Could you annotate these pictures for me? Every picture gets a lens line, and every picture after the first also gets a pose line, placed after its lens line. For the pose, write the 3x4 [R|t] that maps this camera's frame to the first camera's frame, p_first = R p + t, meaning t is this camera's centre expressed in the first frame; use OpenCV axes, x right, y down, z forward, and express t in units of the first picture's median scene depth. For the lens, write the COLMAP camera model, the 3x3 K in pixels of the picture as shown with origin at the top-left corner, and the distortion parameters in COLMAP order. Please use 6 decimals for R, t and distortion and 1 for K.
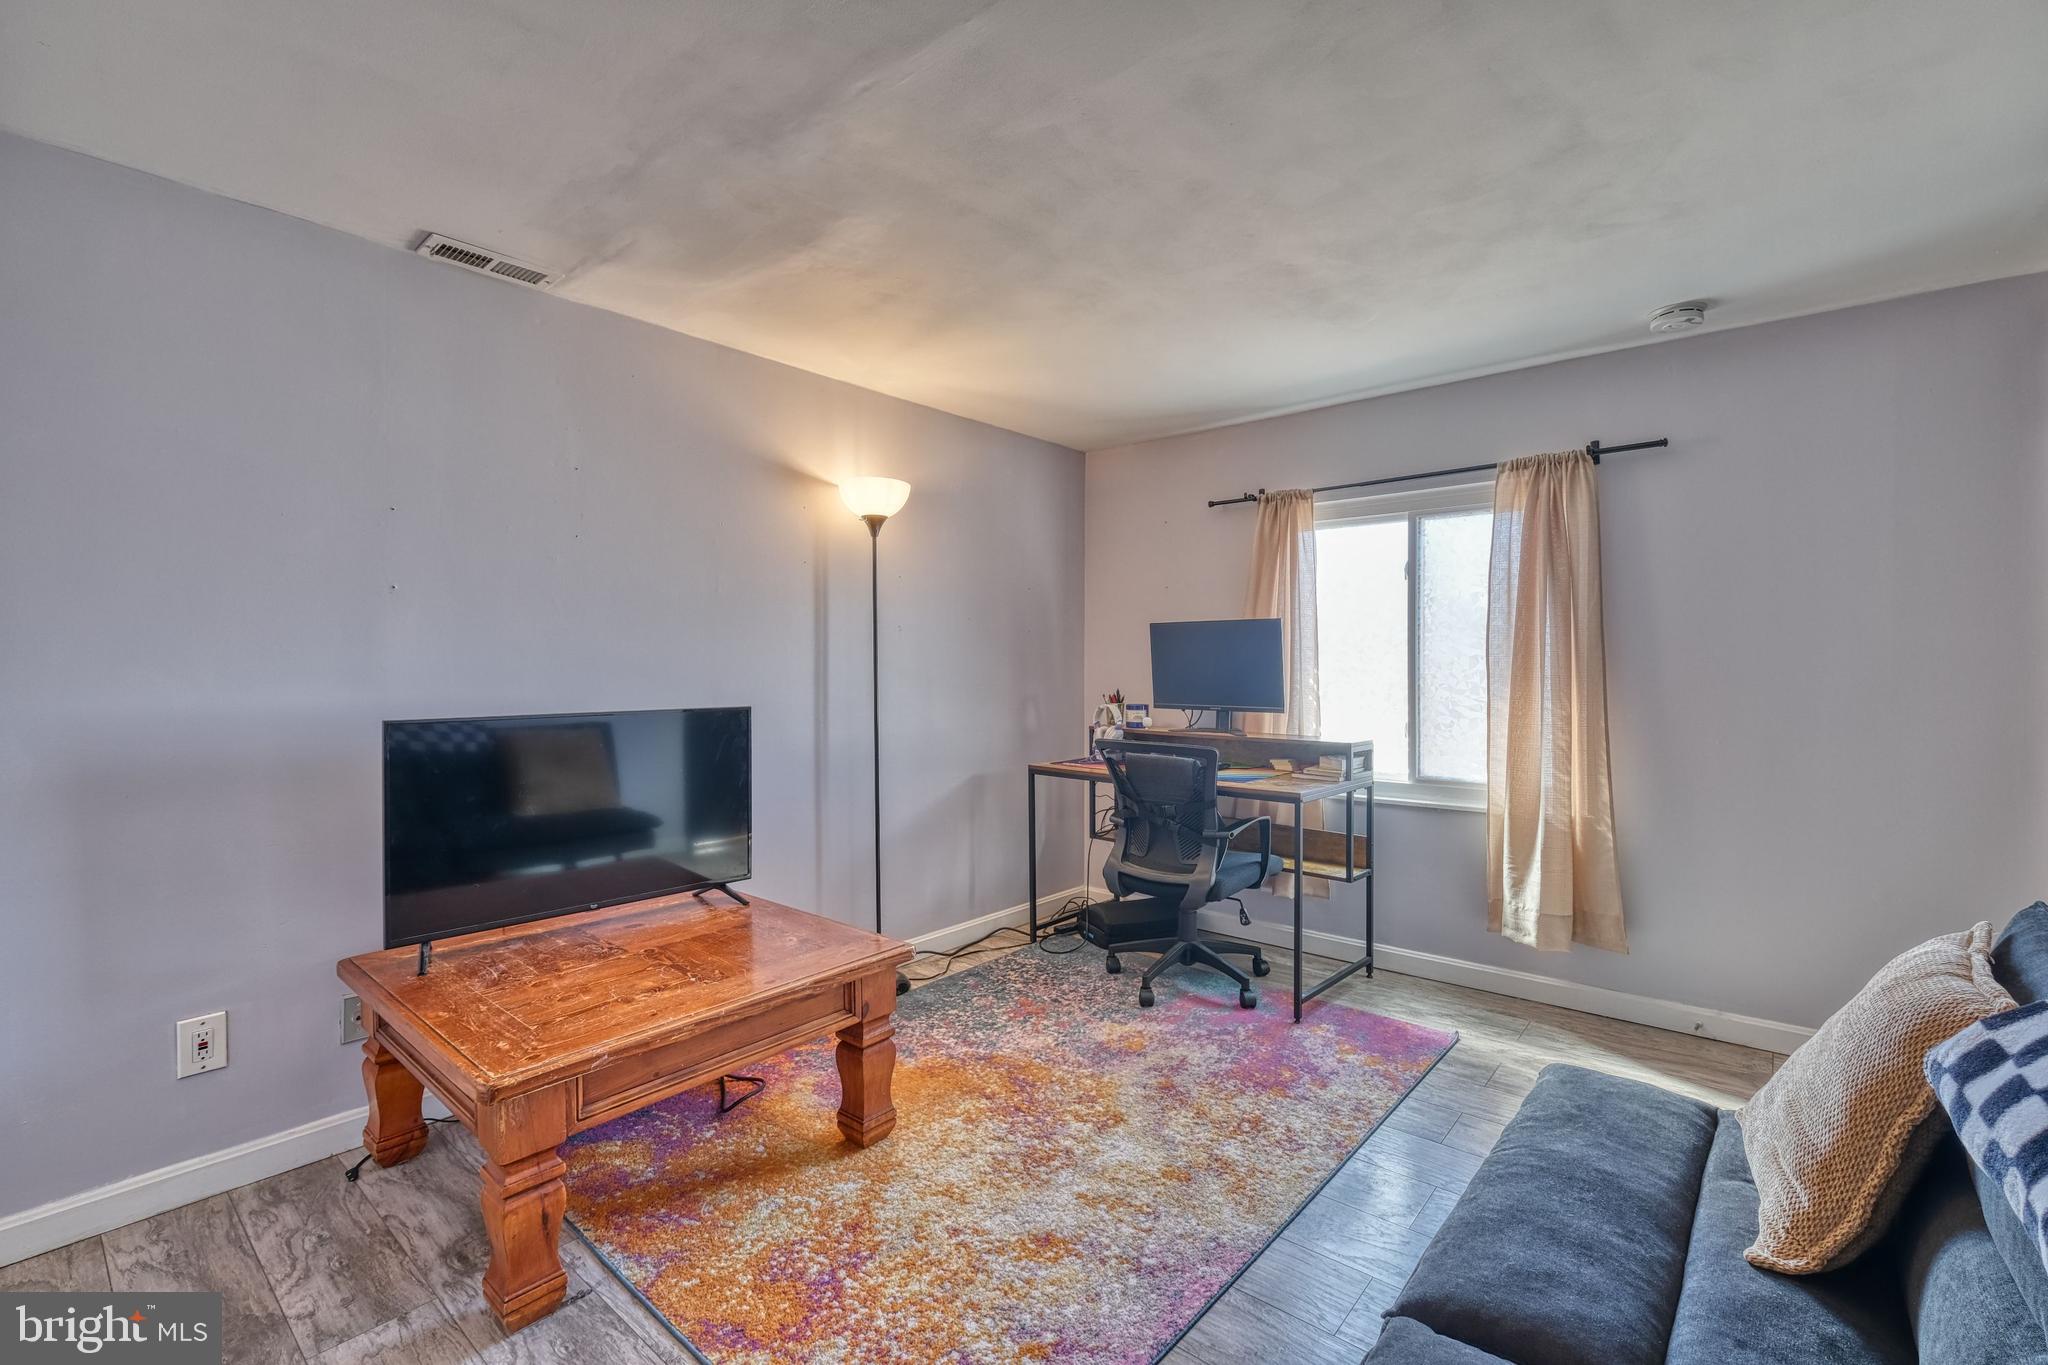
lens RADIAL K [[886.3, 0, 1038.1], [0, 886.3, 673.0], [0, 0, 1]] dist [-0.006254, -0.000129]
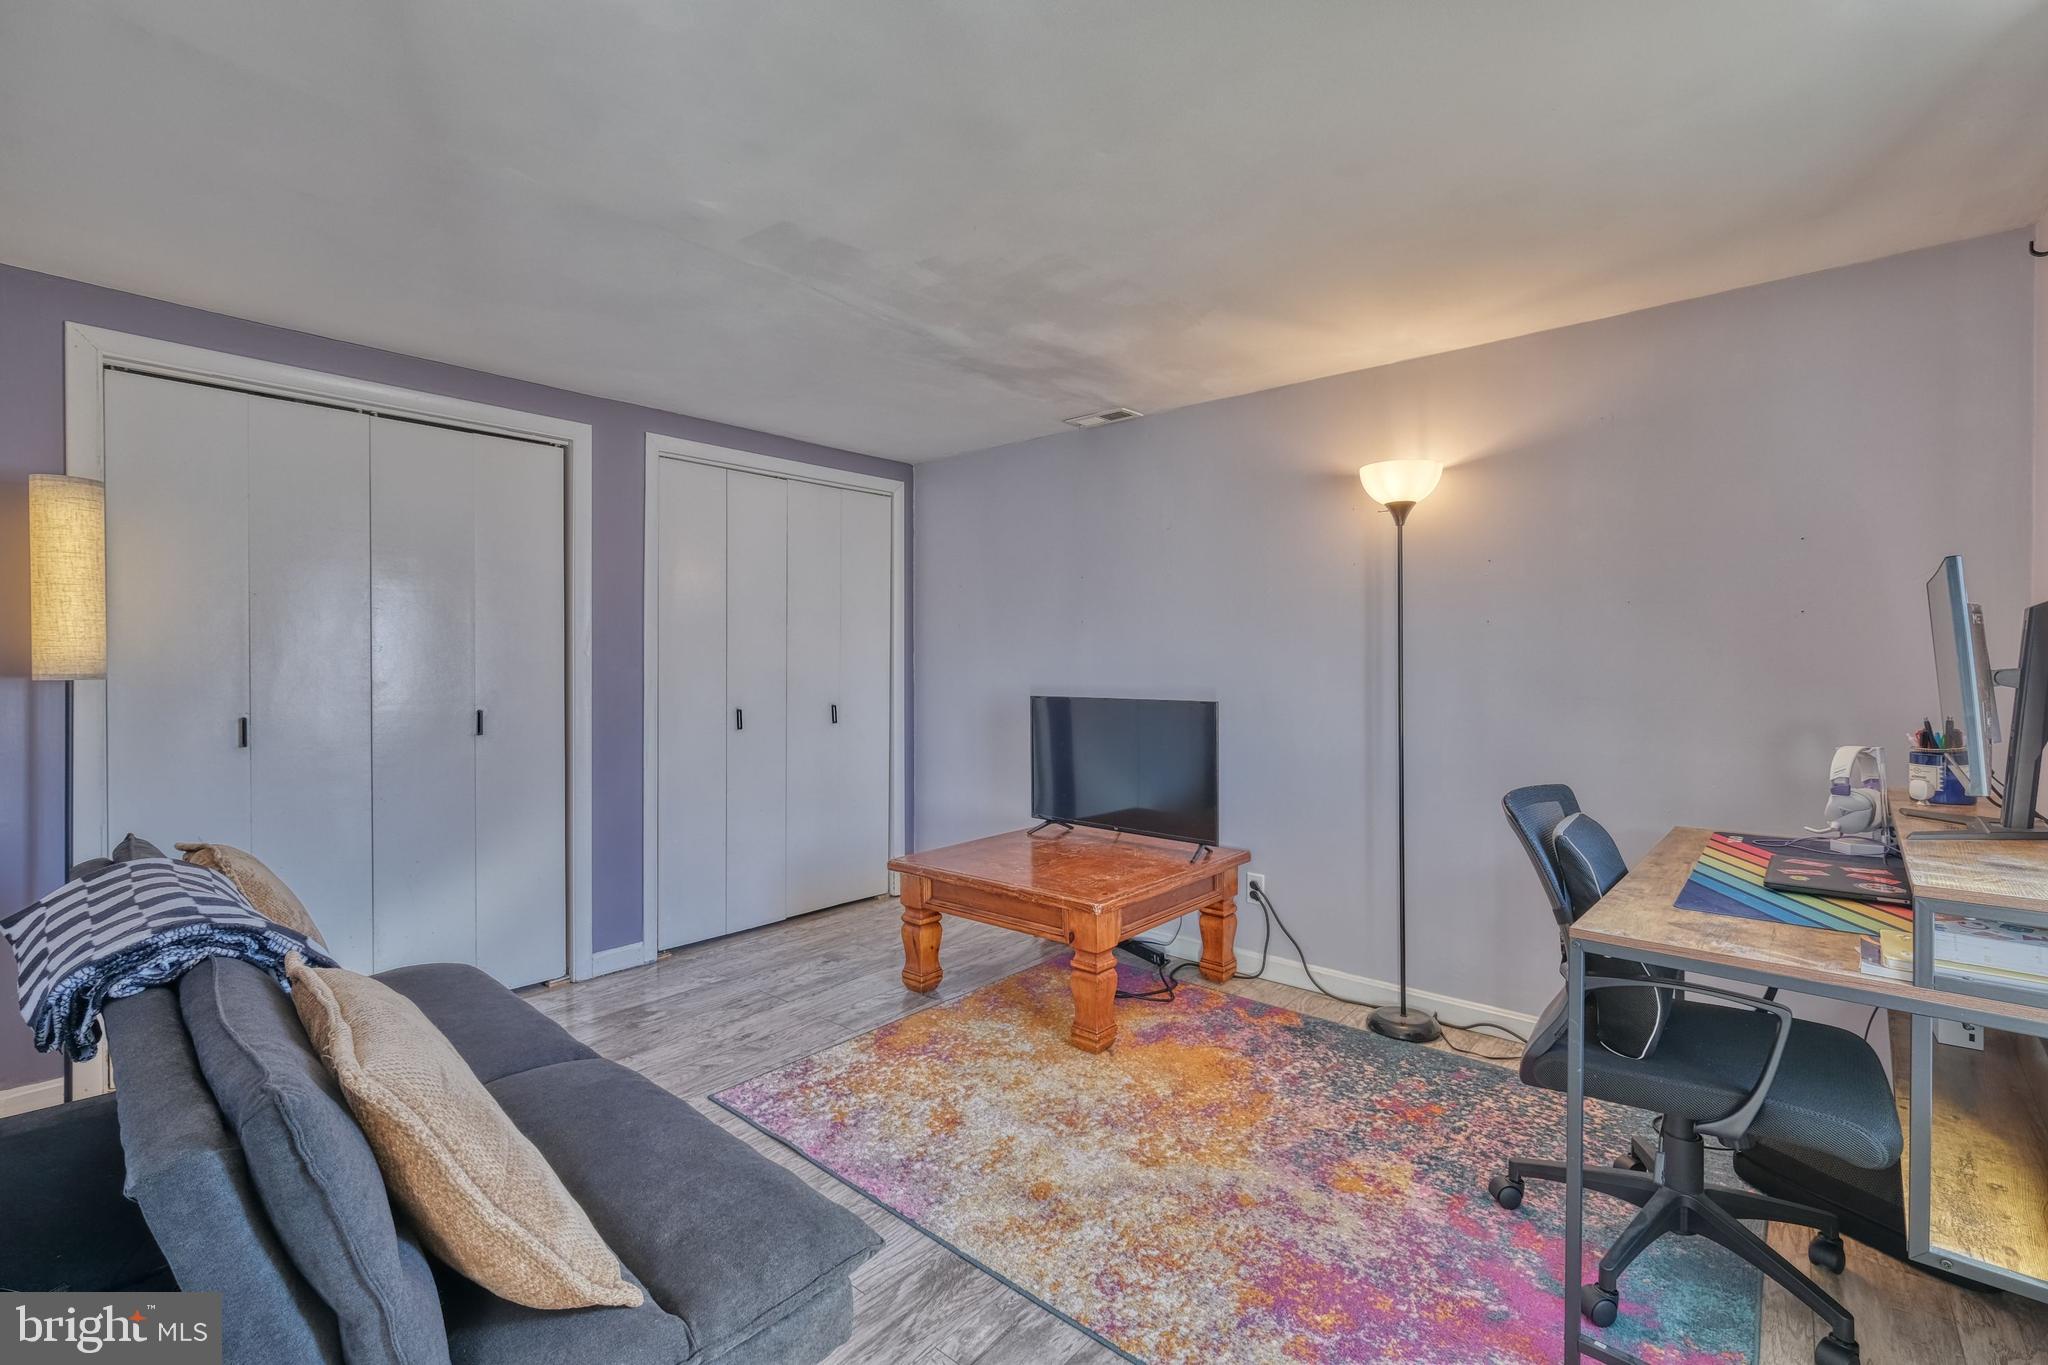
lens RADIAL K [[886.3, 0, 1038.2], [0, 886.3, 673.5], [0, 0, 1]] dist [-0.006254, -0.000129]
pose [[0.004929, 0.010837, -0.999929, 0.953123], [-0.013719, 0.999848, 0.010768, -0.009680], [0.999894, 0.013665, 0.005077, 0.833450]]
